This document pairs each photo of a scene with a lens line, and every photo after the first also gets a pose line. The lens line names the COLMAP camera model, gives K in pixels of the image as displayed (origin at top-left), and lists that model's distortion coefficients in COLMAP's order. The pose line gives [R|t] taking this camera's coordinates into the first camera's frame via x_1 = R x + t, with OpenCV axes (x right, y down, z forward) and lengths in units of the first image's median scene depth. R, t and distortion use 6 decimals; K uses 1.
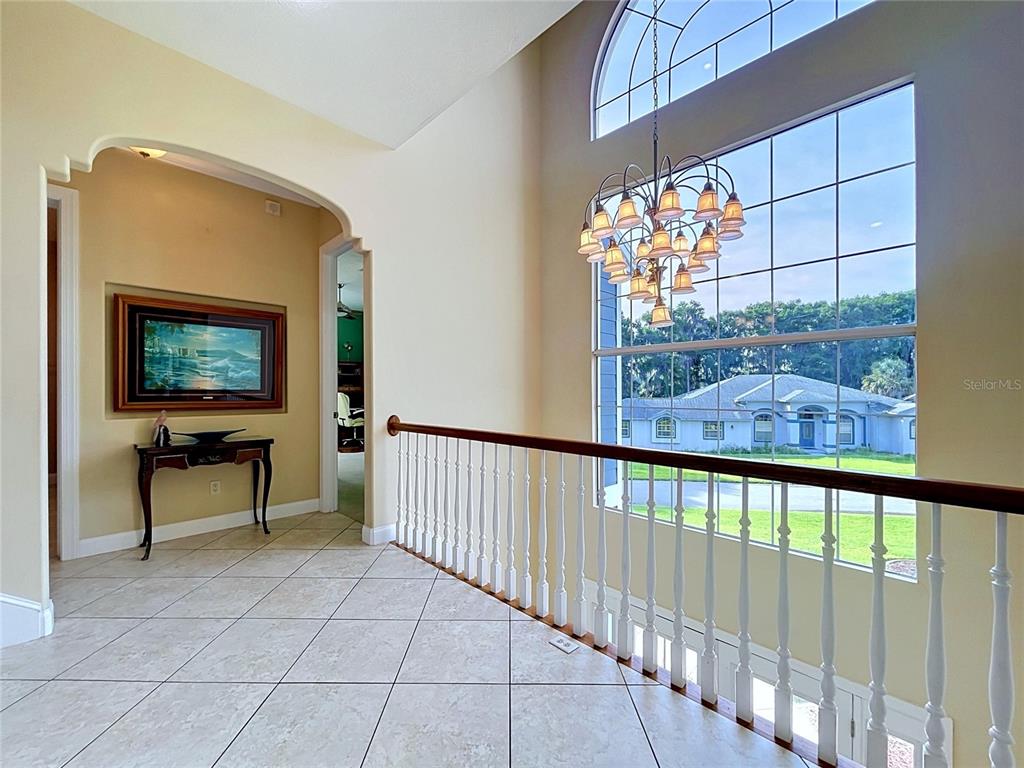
lens RADIAL K [[417.9, 0, 506.7], [0, 417.9, 390.3], [0, 0, 1]] dist [0.000435, -0.000272]
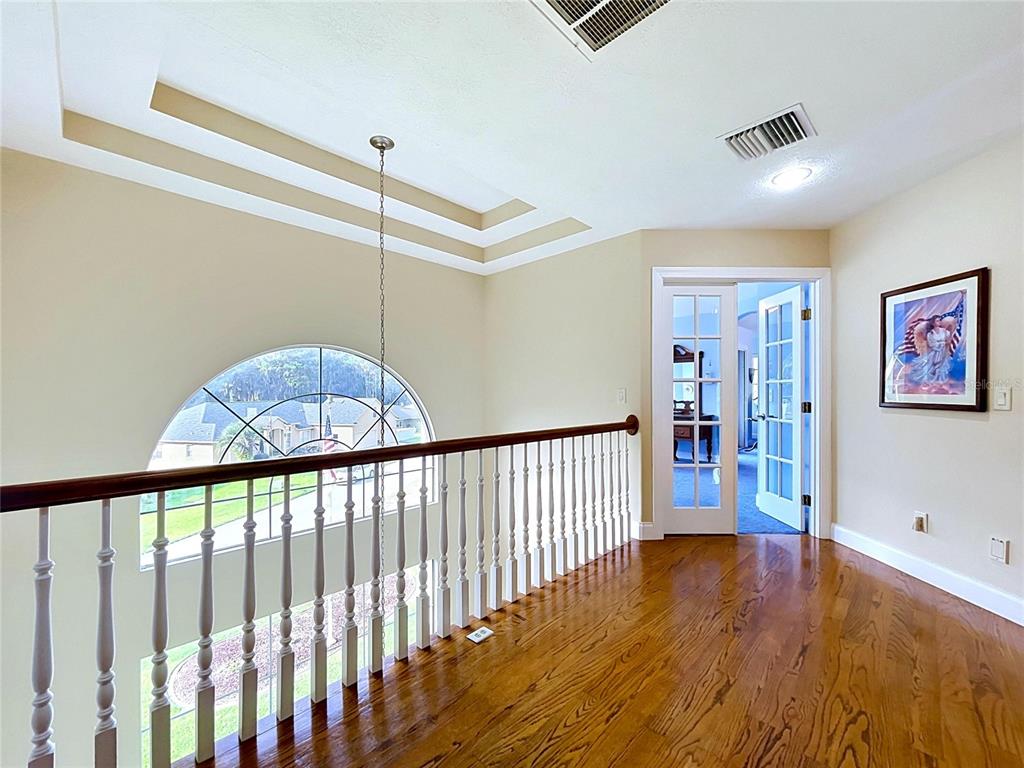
lens RADIAL K [[417.9, 0, 506.7], [0, 417.9, 390.3], [0, 0, 1]] dist [0.000435, -0.000272]
pose [[-0.004294, 0.001028, 0.999990, -0.683642], [-0.004181, 0.999991, -0.001046, -0.003829], [-0.999982, -0.004185, -0.004290, 0.668429]]
